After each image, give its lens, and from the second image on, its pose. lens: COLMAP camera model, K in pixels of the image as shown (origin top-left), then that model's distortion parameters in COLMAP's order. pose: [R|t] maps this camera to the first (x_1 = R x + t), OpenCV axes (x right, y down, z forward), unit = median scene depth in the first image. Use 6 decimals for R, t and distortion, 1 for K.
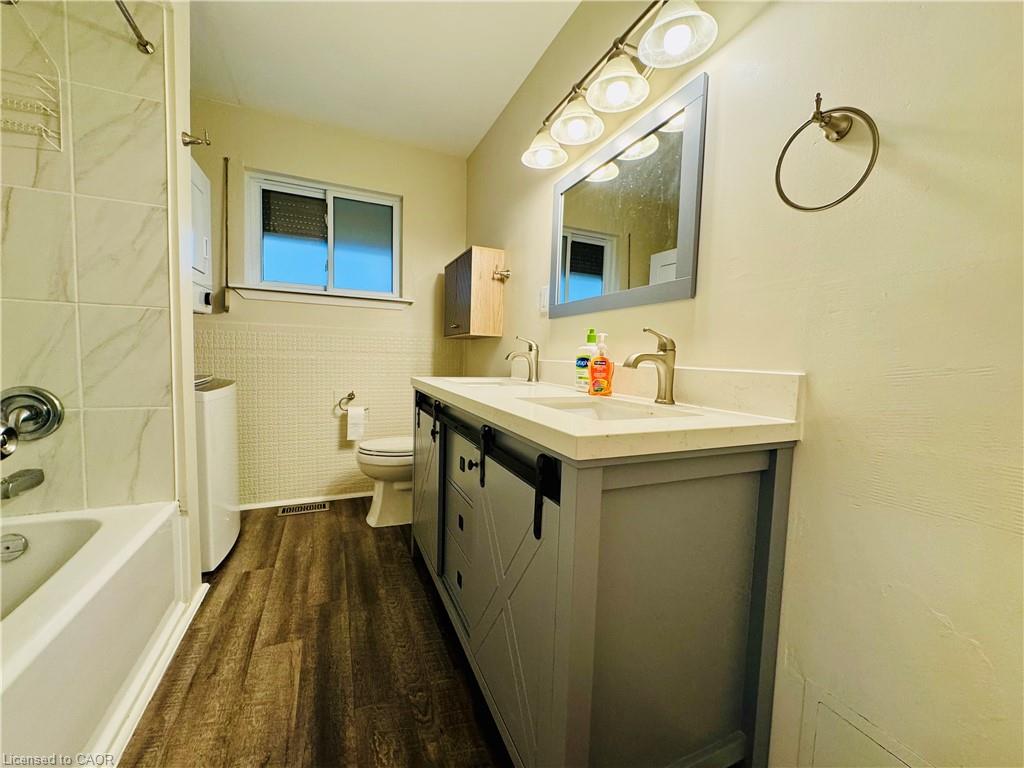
lens RADIAL K [[409.2, 0, 512.0], [0, 409.2, 384.0], [0, 0, 1]] dist [-0.002516, -0.000619]
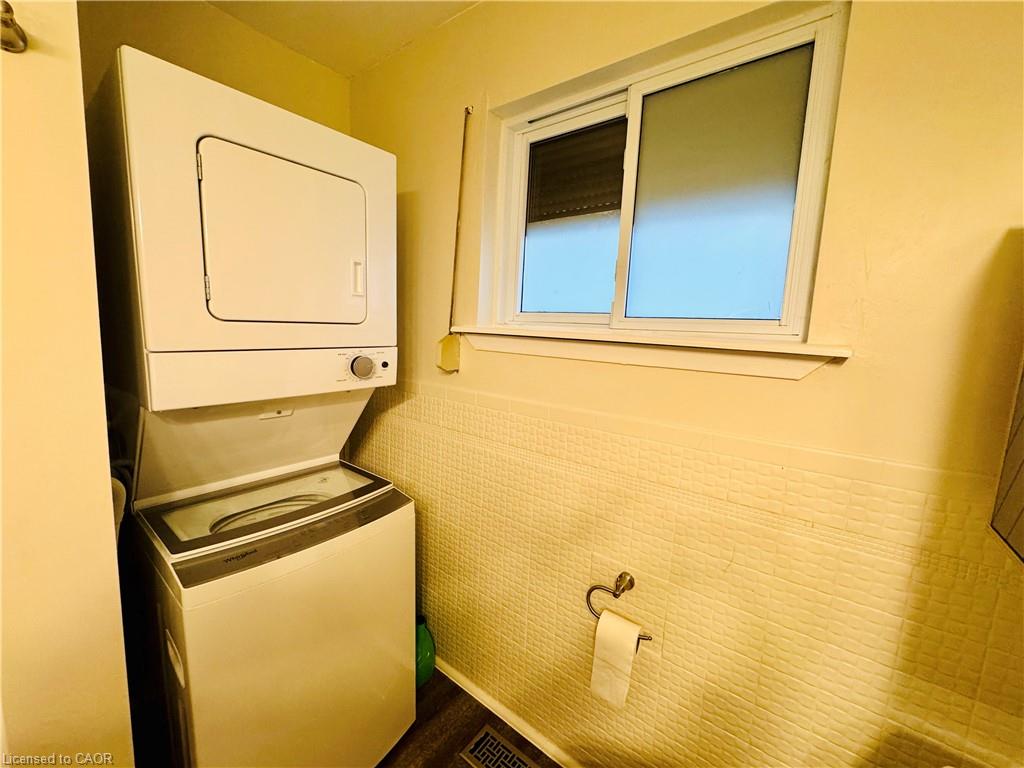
lens RADIAL K [[409.2, 0, 512.0], [0, 409.2, 384.0], [0, 0, 1]] dist [-0.002516, -0.000619]
pose [[0.471098, 0.110343, -0.875152, -0.109707], [-0.085257, 0.993196, 0.079332, -0.195402], [0.877951, 0.037240, 0.477300, 0.707761]]
